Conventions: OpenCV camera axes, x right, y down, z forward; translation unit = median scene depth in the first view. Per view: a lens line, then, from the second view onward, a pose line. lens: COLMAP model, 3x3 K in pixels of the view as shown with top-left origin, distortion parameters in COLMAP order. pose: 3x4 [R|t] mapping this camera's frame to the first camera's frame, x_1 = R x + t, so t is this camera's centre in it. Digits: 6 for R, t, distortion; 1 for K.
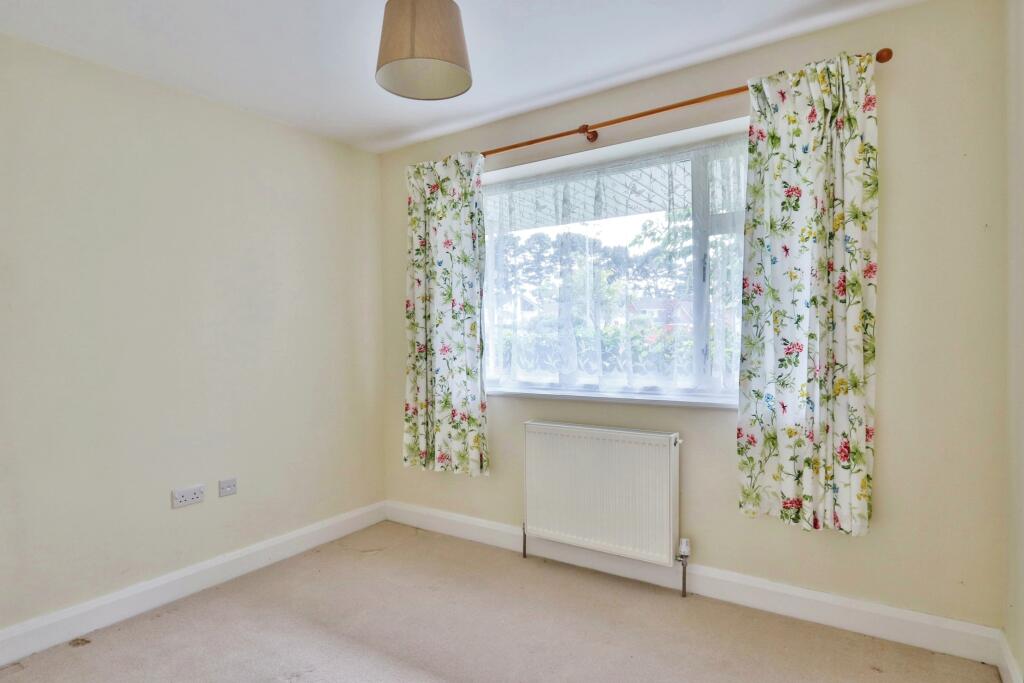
lens RADIAL K [[441.1, 0, 512.6], [0, 441.1, 352.1], [0, 0, 1]] dist [0.000913, 0.000044]
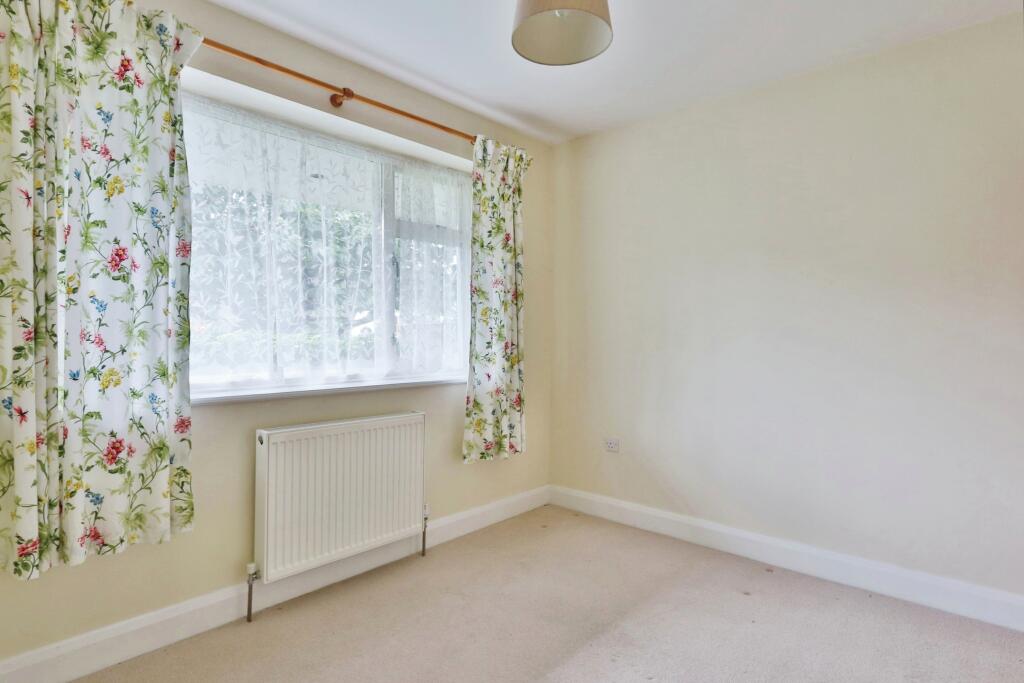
lens RADIAL K [[537.2, 0, 512.4], [0, 537.2, 330.3], [0, 0, 1]] dist [-0.003305, -0.000355]
pose [[0.251126, 0.009276, 0.967910, -0.706564], [0.003359, 0.999940, -0.010454, -0.003524], [-0.967949, 0.005876, 0.251080, 0.346180]]
